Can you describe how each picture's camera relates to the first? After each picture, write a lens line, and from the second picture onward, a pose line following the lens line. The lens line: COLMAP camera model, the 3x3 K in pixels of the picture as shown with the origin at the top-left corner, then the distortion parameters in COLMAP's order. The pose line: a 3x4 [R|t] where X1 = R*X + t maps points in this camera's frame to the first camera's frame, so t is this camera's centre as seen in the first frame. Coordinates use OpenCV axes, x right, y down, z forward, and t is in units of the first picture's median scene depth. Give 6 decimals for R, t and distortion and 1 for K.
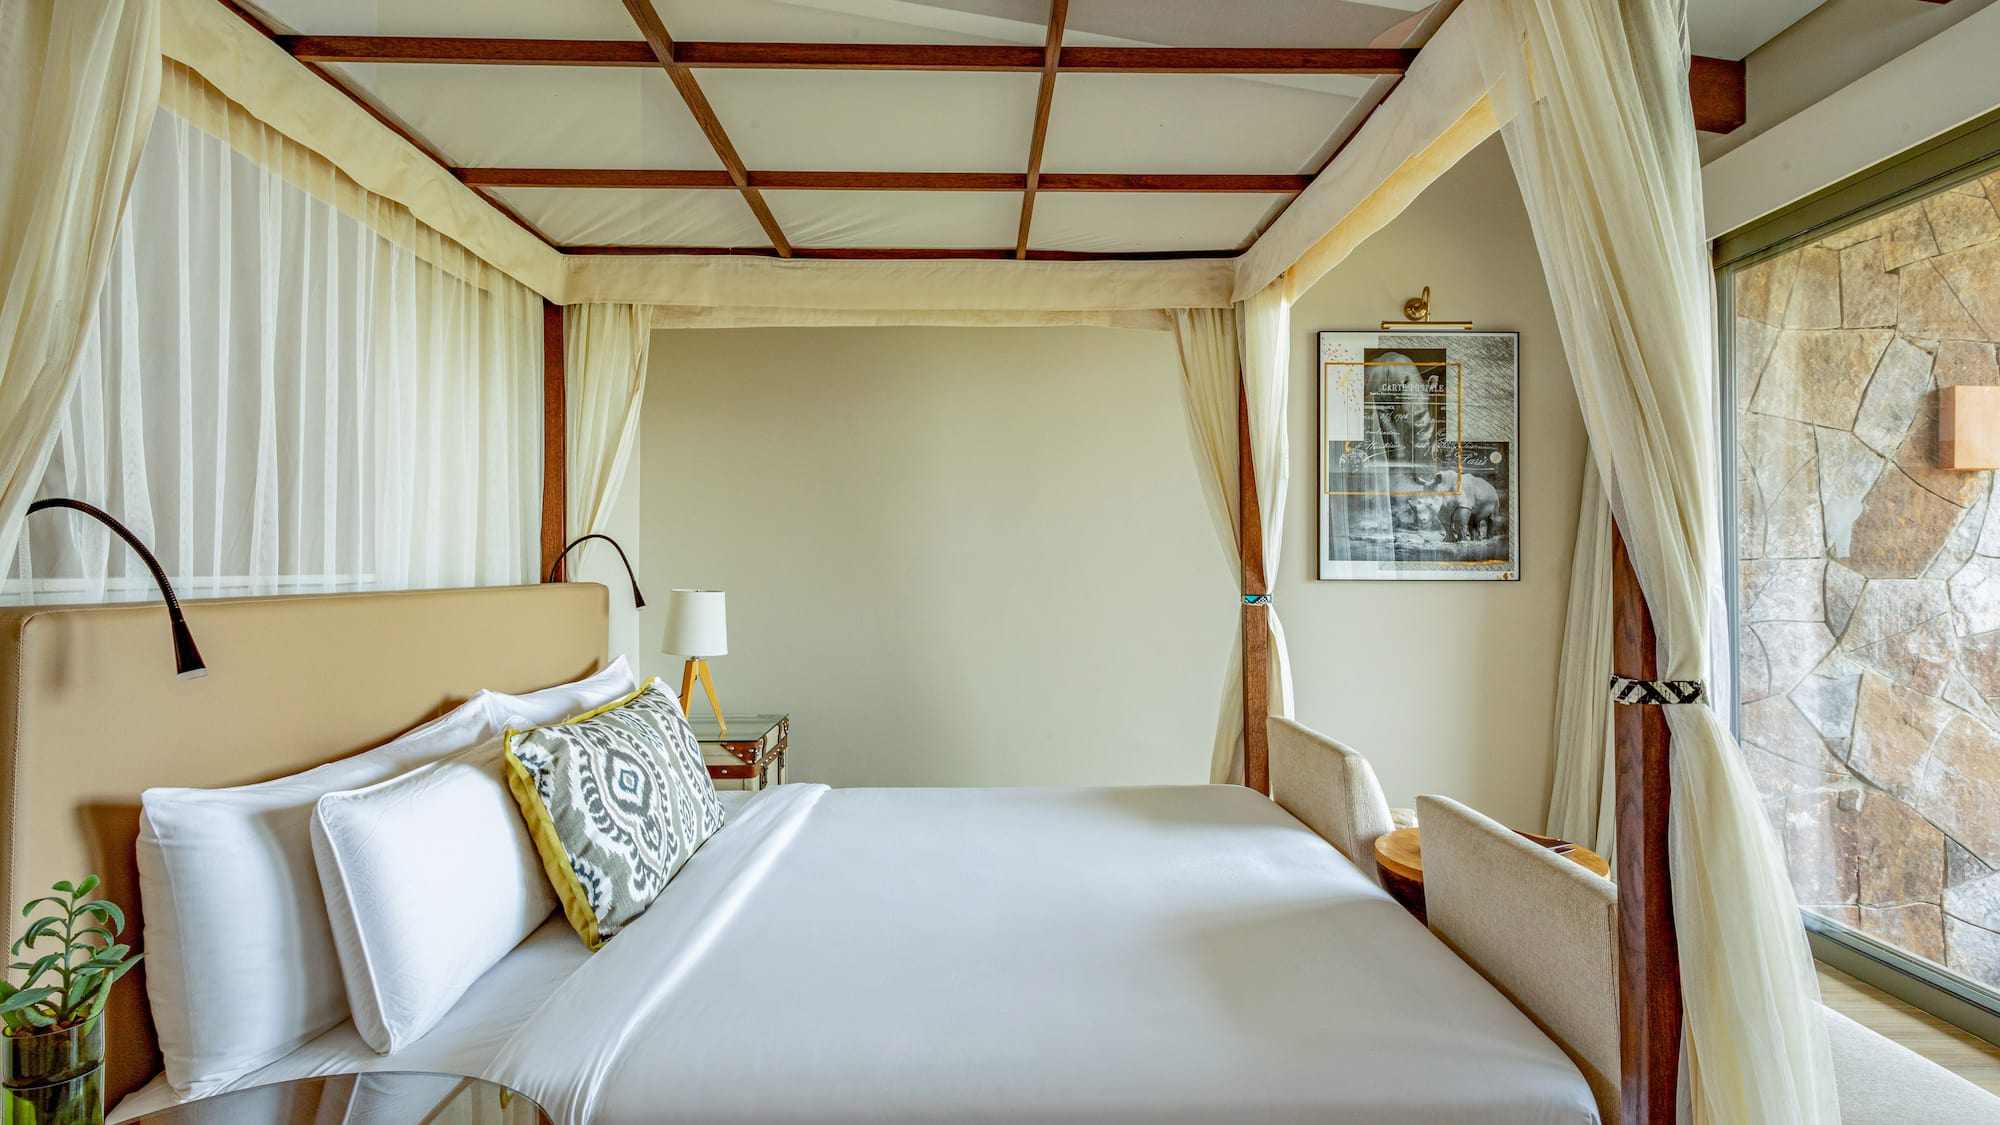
lens RADIAL K [[1075.1, 0, 1000.0], [0, 1075.1, 562.5], [0, 0, 1]] dist [0.028347, -0.000420]
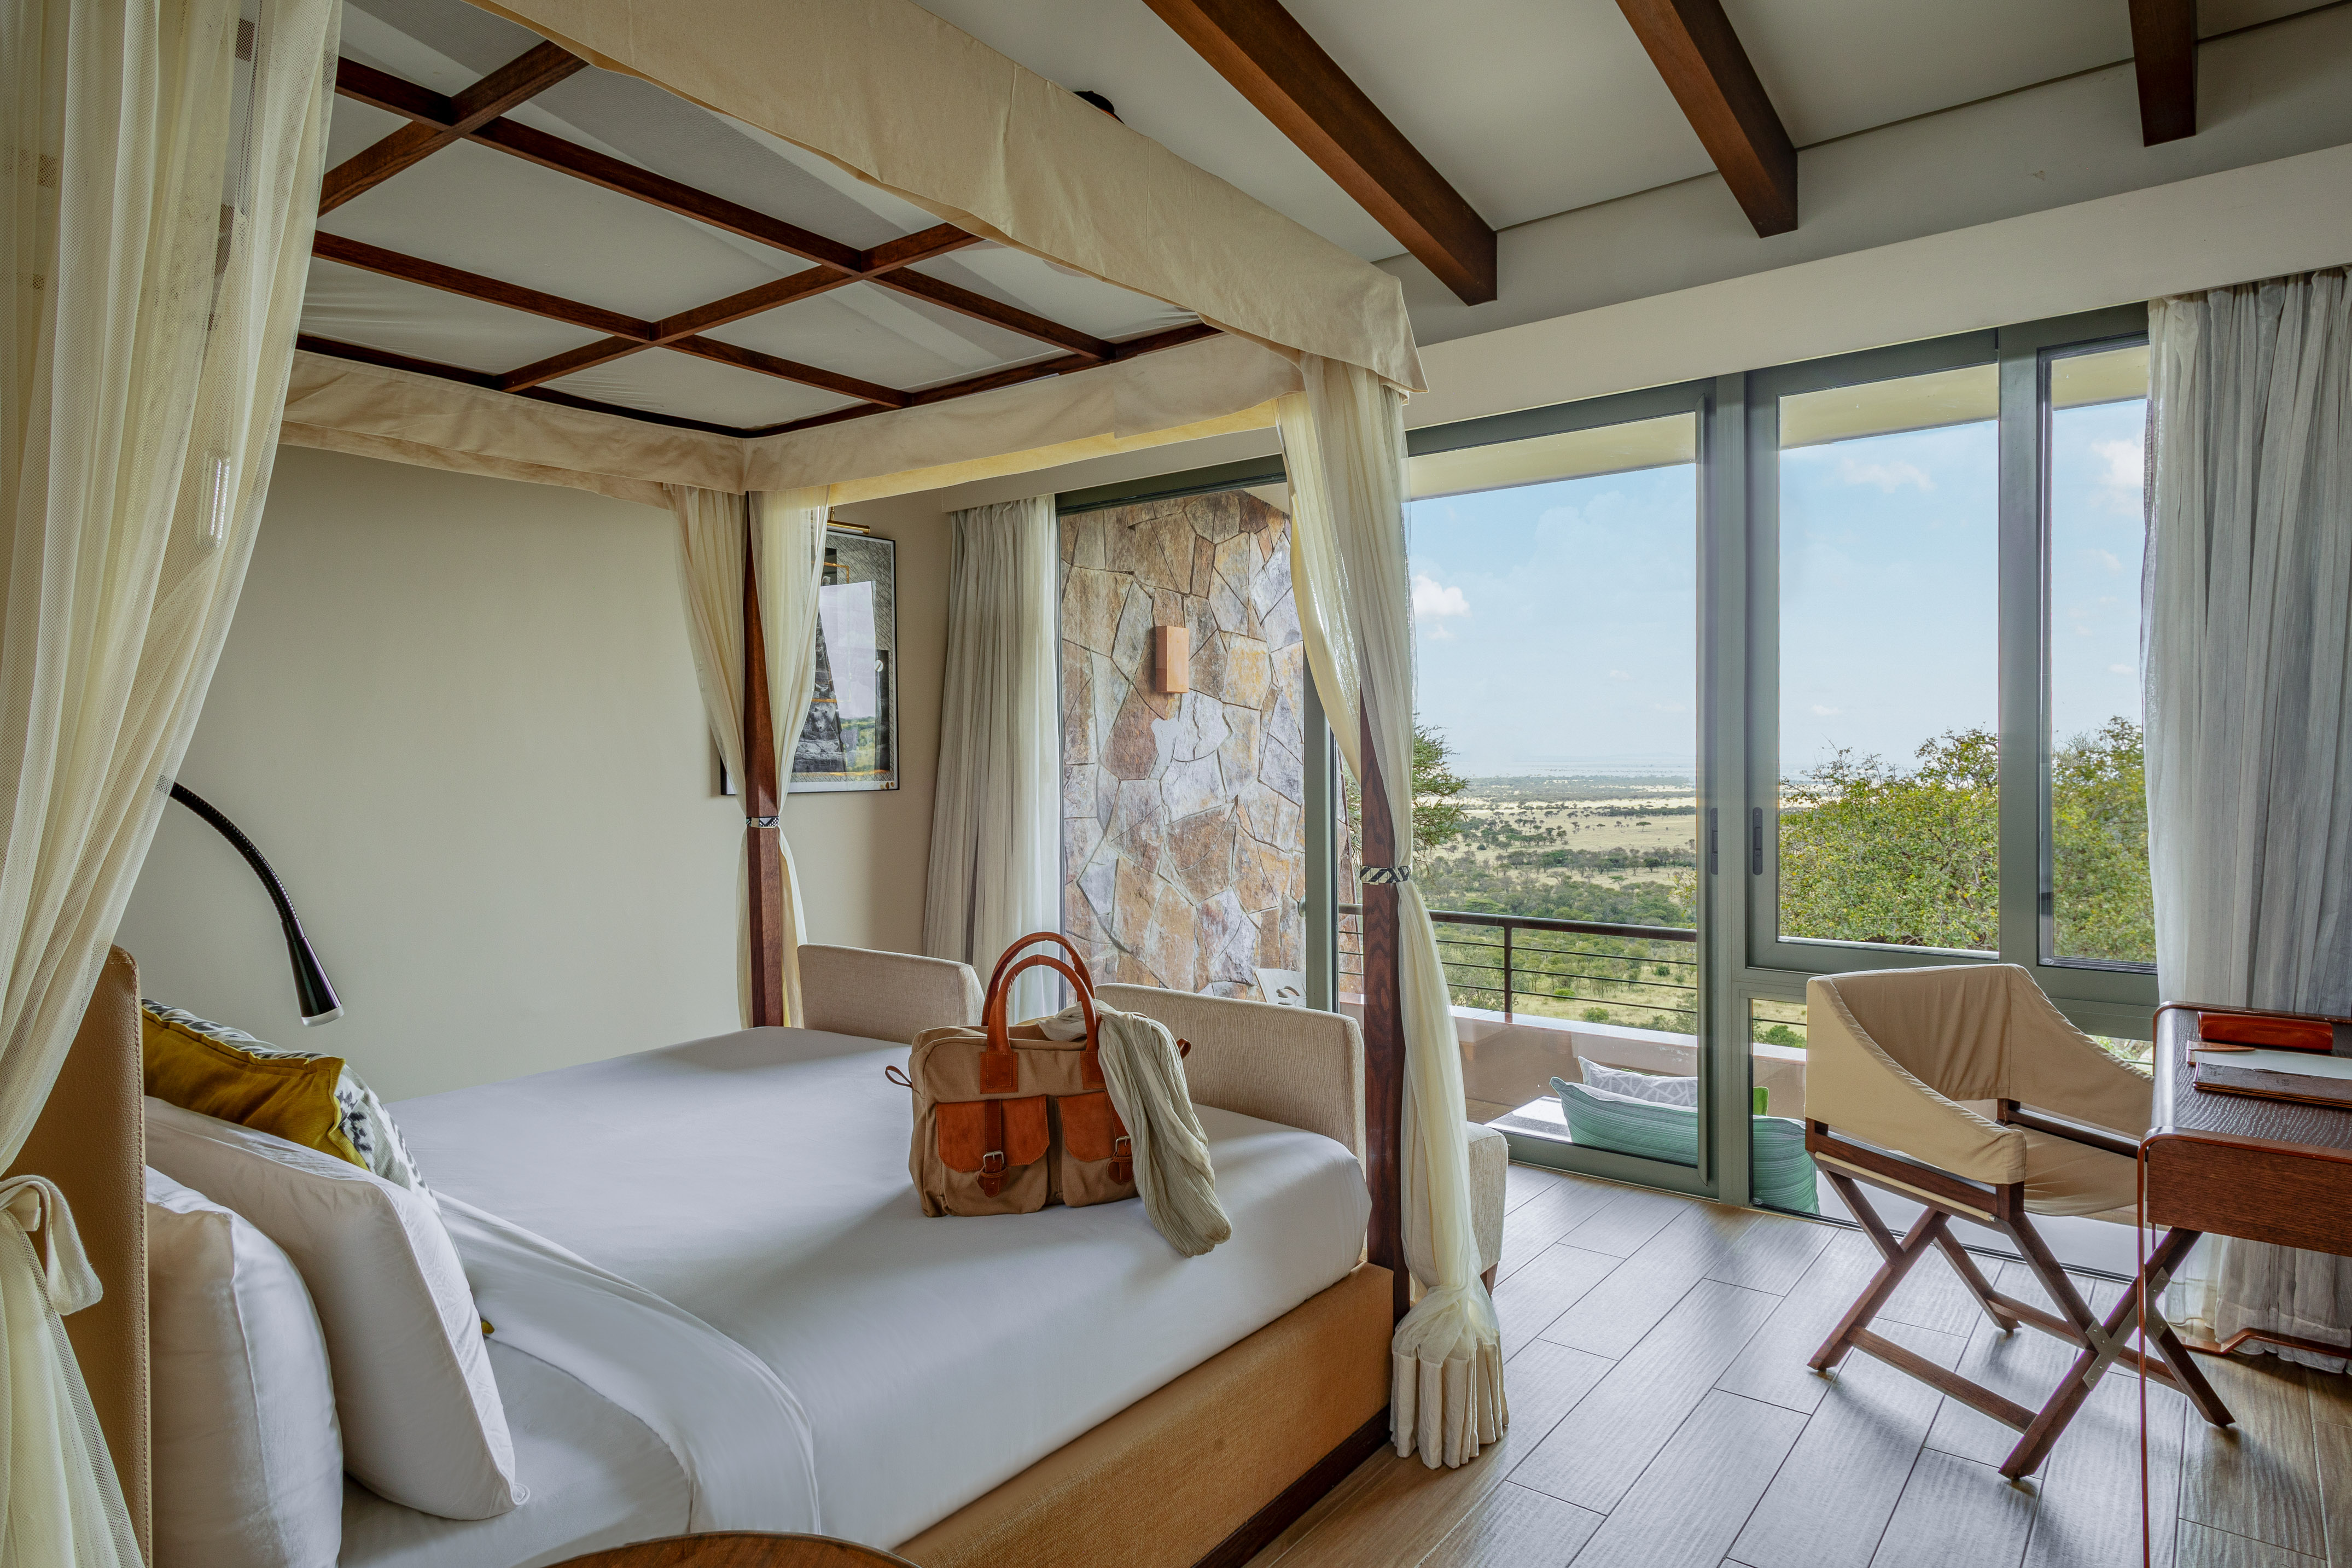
lens RADIAL K [[1334.5, 0, 1176.0], [0, 1334.5, 784.0], [0, 0, 1]] dist [0.000716, -0.000251]
pose [[0.635405, -0.023668, 0.771816, -0.310183], [0.007452, 0.999672, 0.024520, -0.016659], [-0.772143, -0.009829, 0.635373, 0.017014]]
